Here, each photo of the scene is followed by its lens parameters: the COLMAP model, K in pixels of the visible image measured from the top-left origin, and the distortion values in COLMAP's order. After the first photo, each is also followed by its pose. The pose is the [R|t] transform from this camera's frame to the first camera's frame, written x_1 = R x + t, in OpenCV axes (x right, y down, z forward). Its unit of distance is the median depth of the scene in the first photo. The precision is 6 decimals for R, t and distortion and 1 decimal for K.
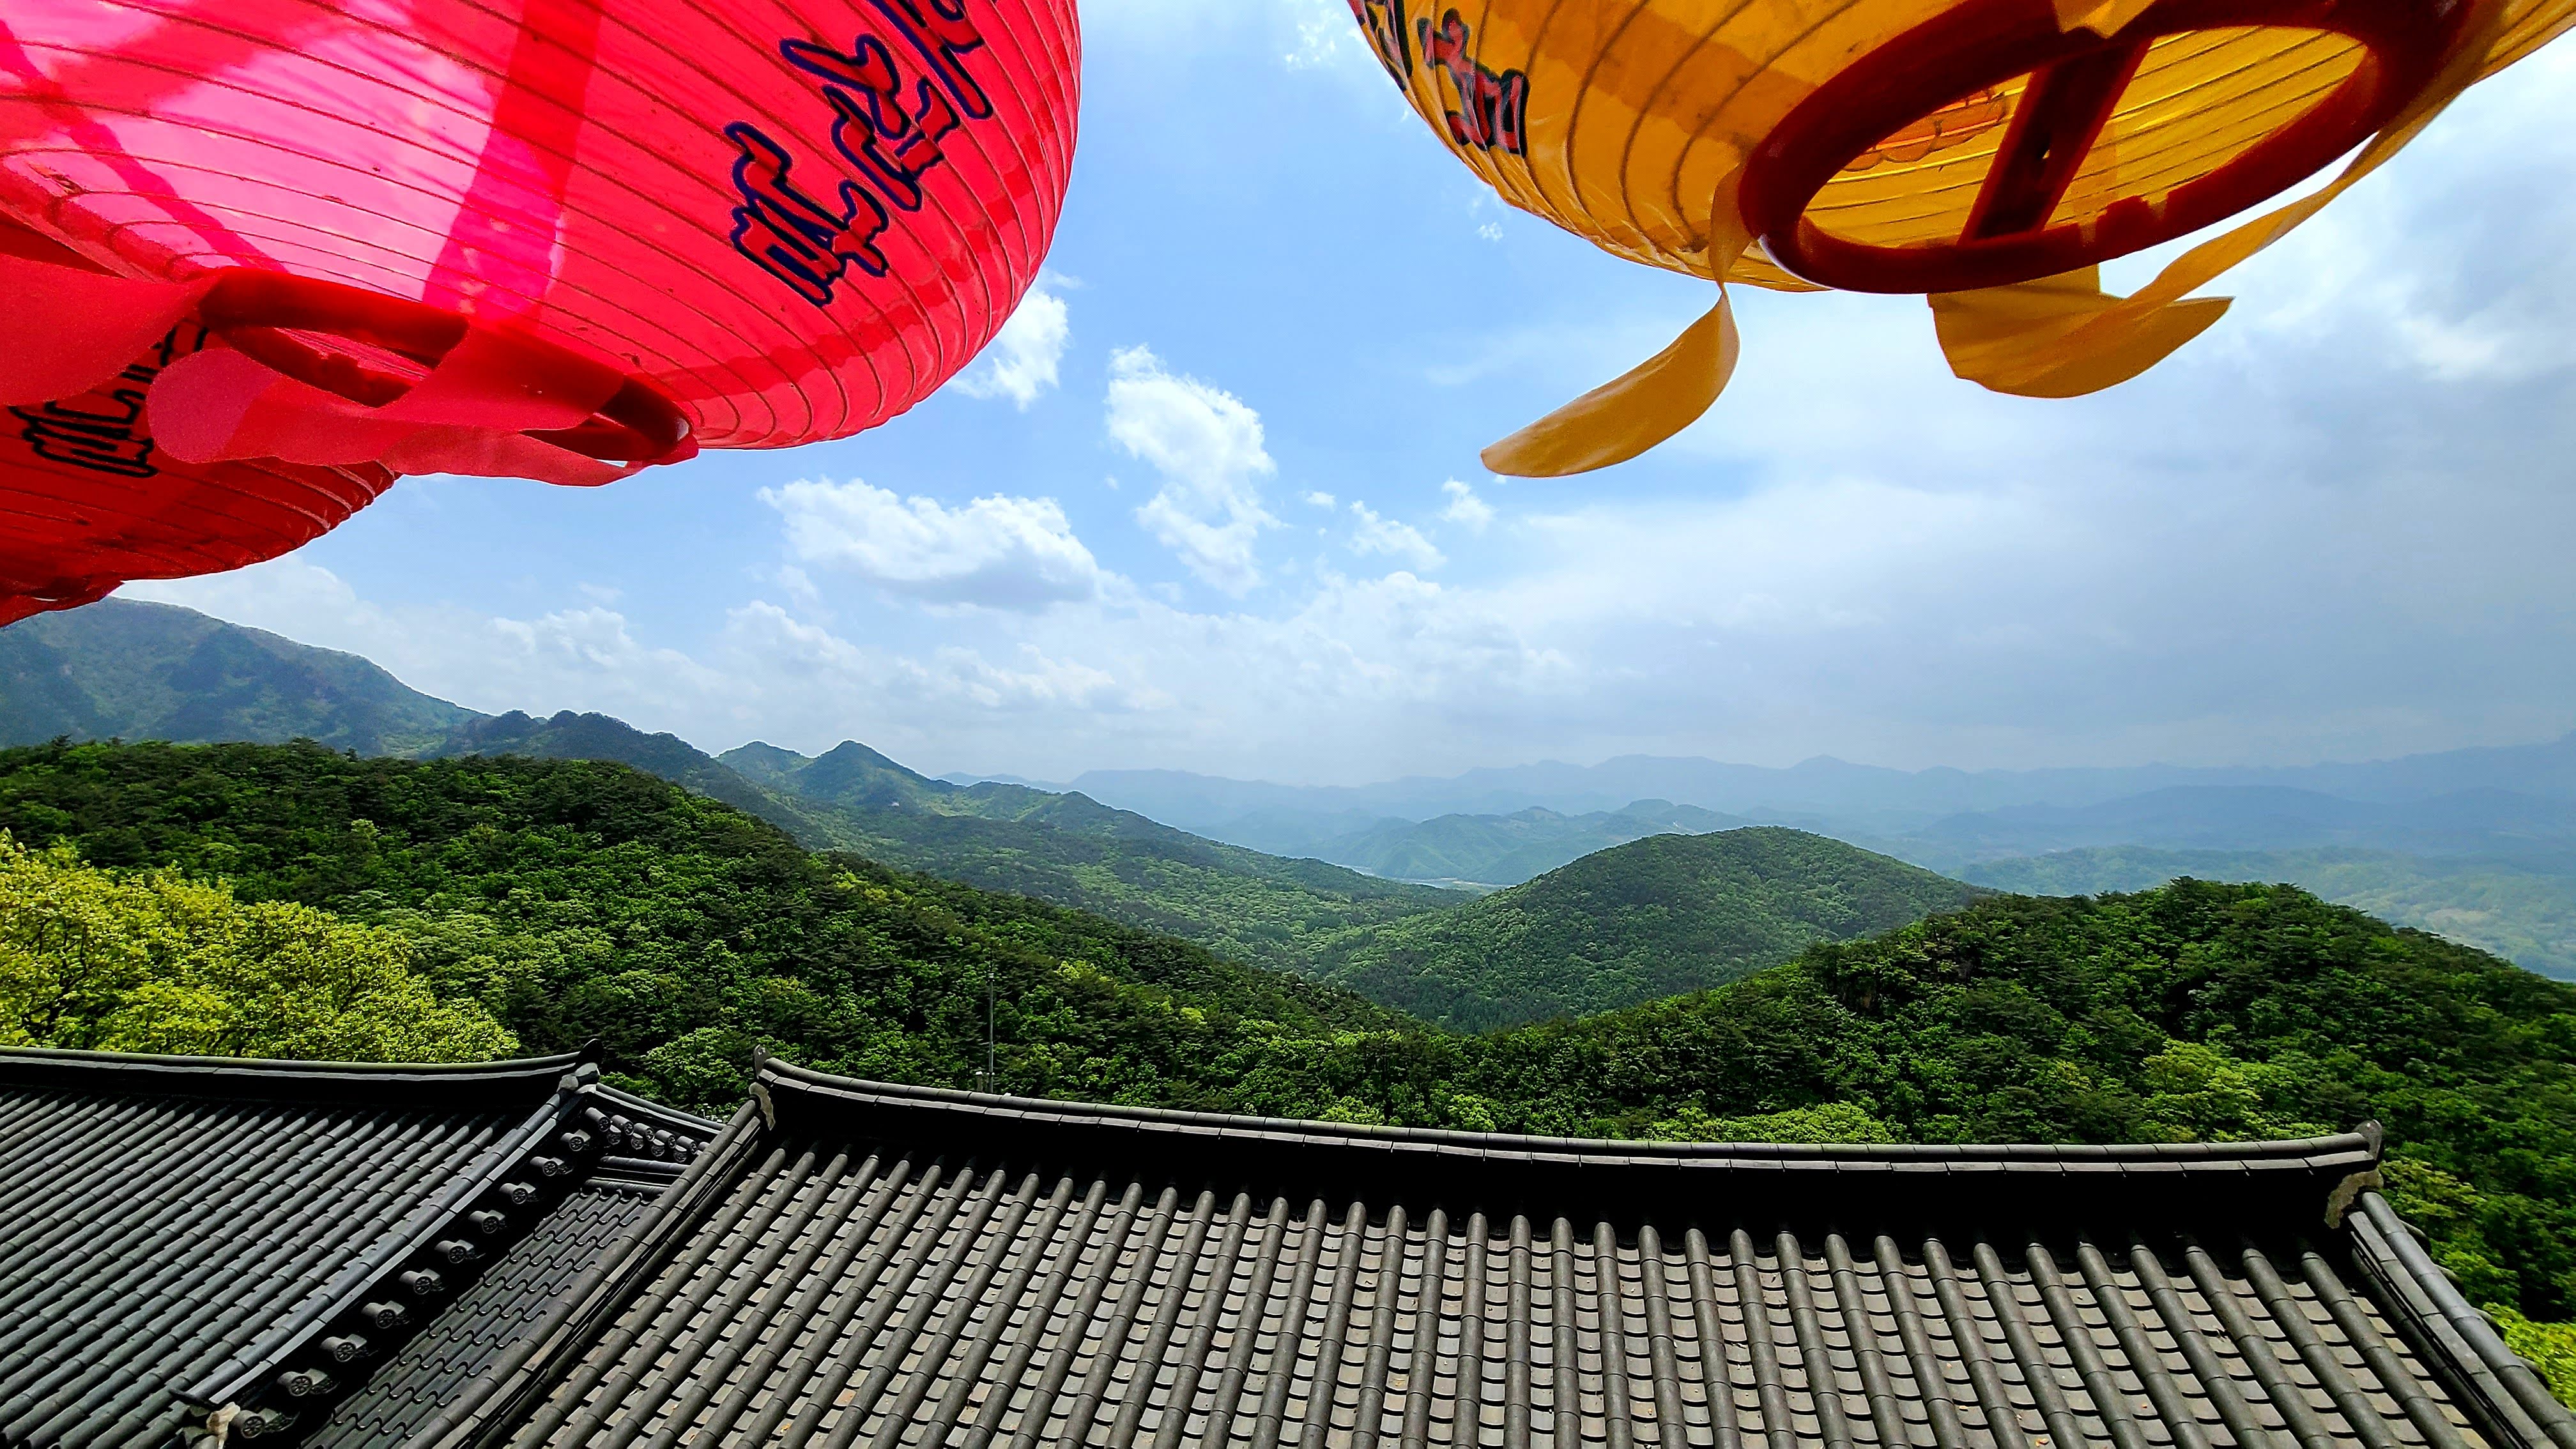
lens RADIAL K [[1078.8, 0, 1320.1], [0, 1078.8, 715.1], [0, 0, 1]] dist [0.000021, -0.000197]
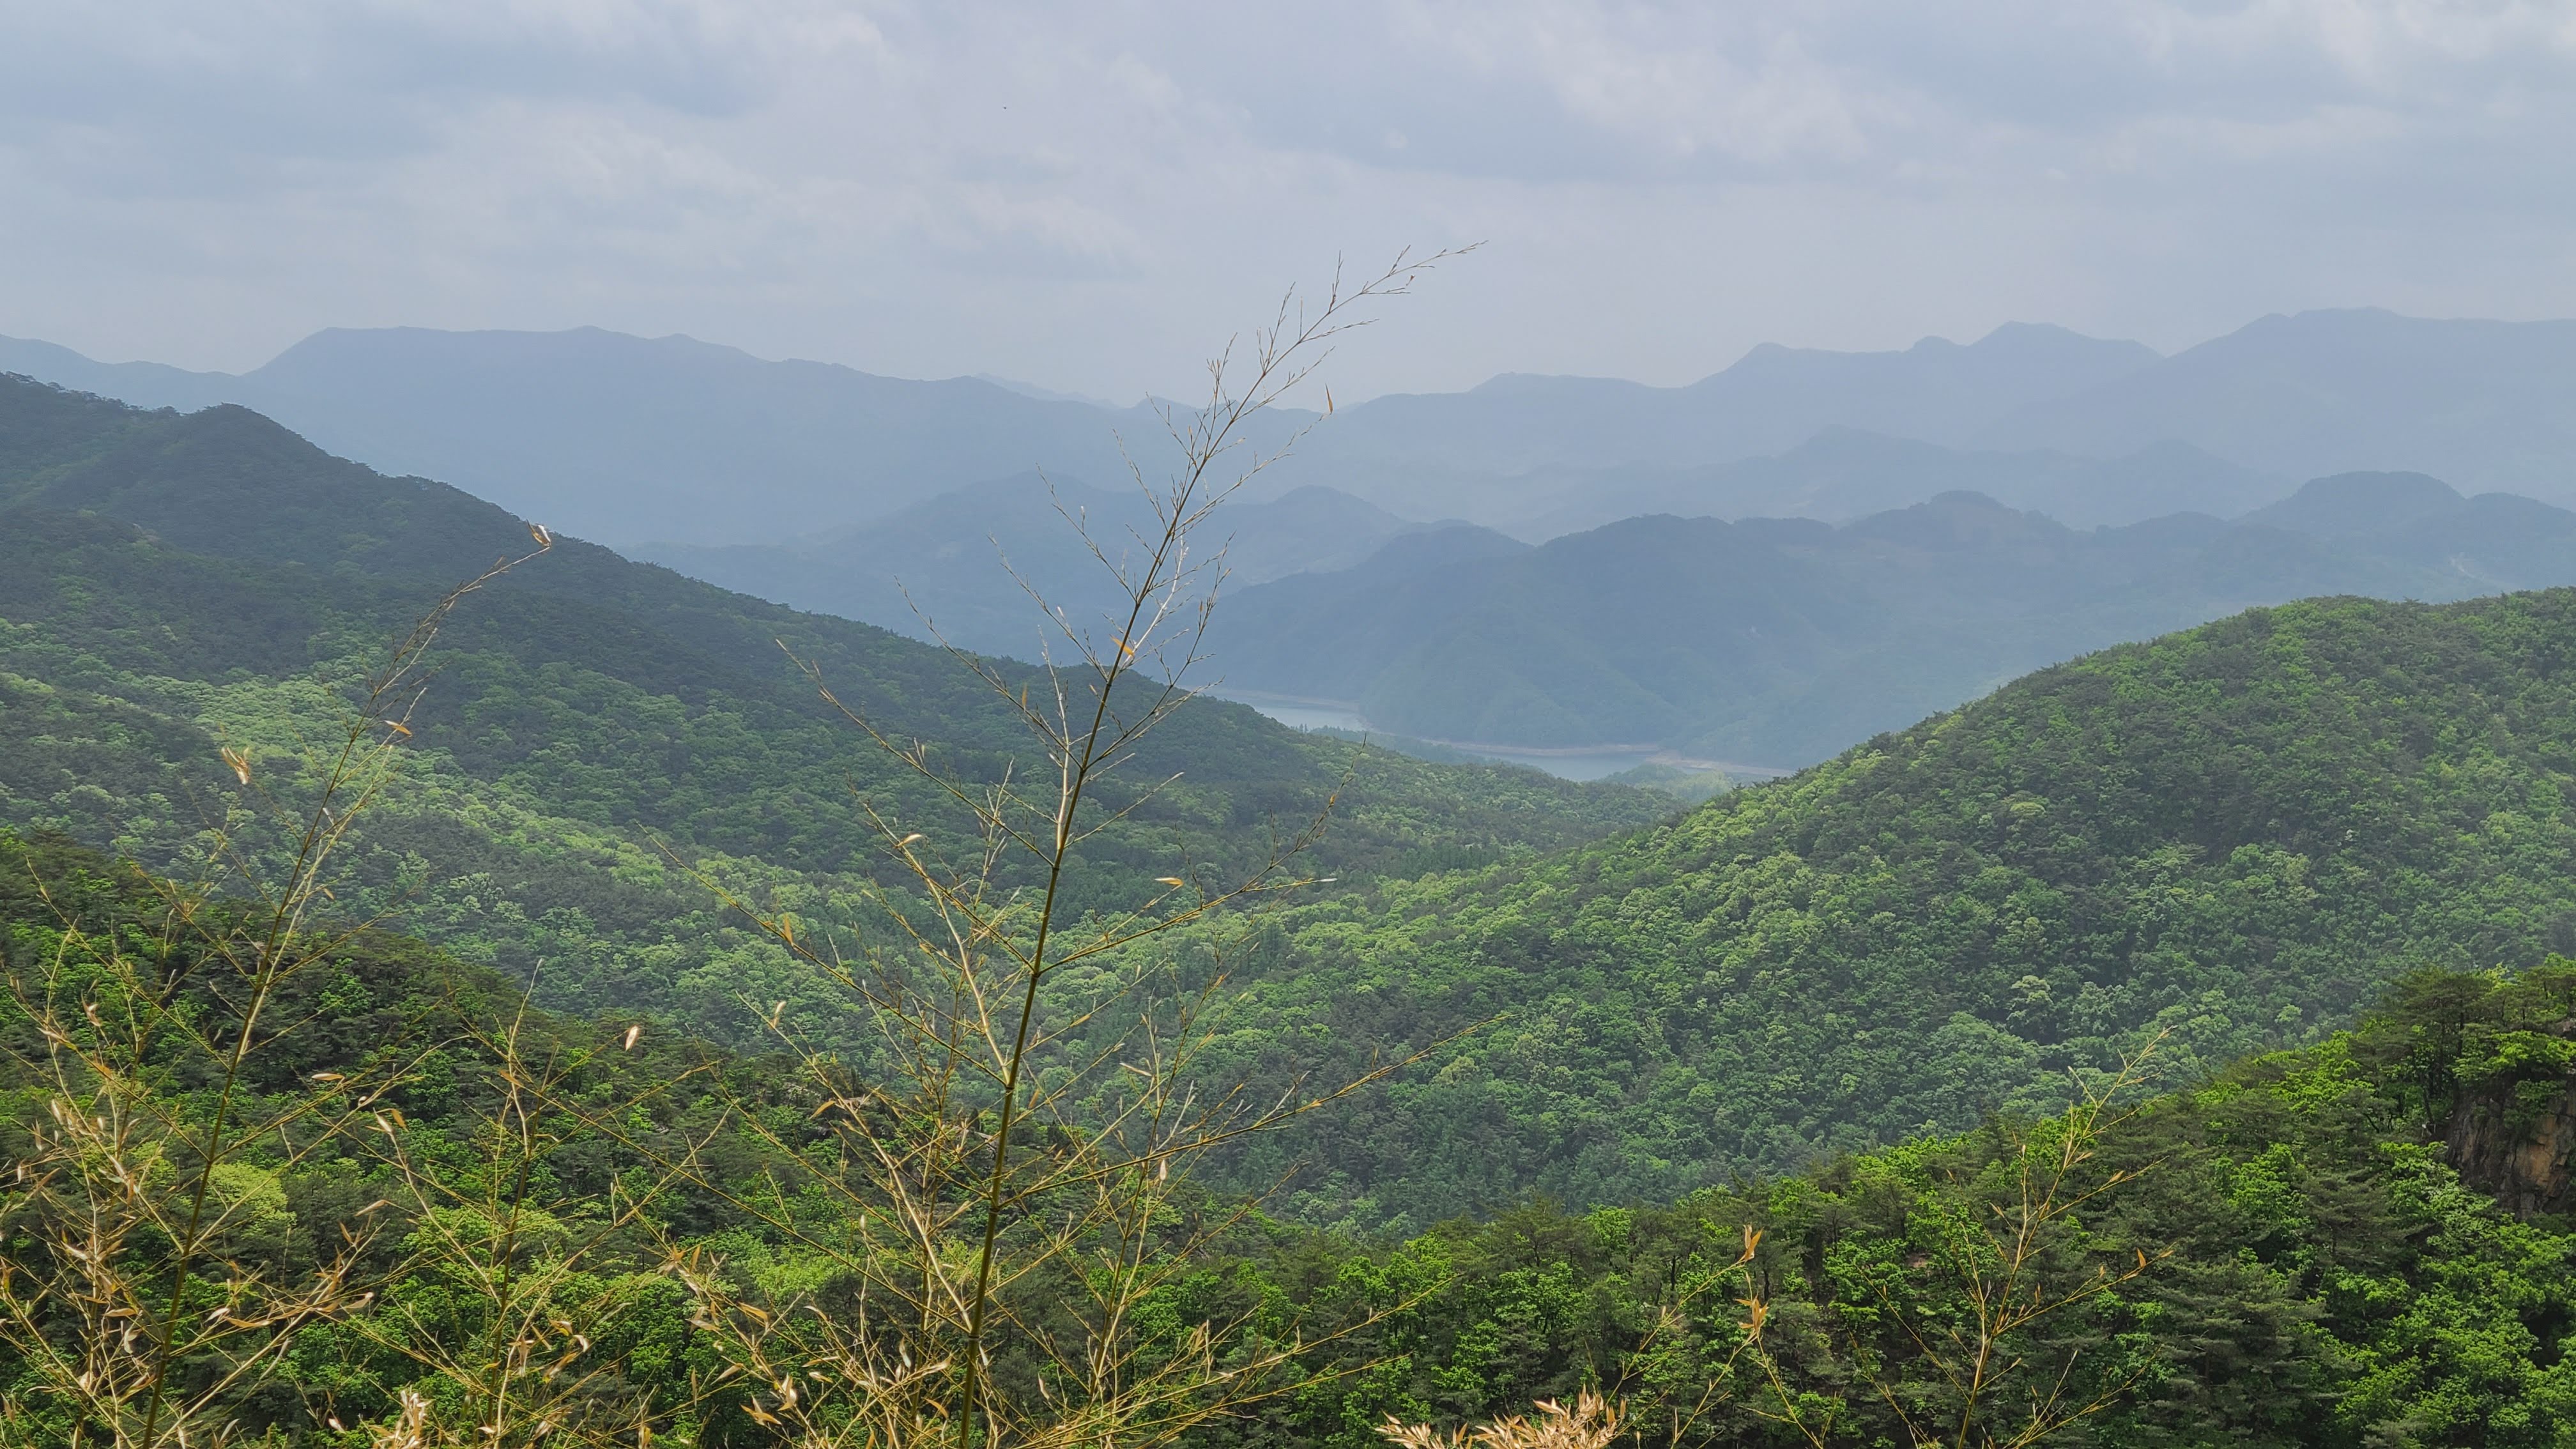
lens RADIAL K [[3998.1, 0, 1507.5], [0, 3998.1, 721.9], [0, 0, 1]] dist [0.077560, -0.014795]
pose [[0.999001, 0.014294, 0.042329, 0.171137], [-0.020234, 0.989457, 0.143407, -0.007114], [-0.039833, -0.144121, 0.988758, -0.061546]]
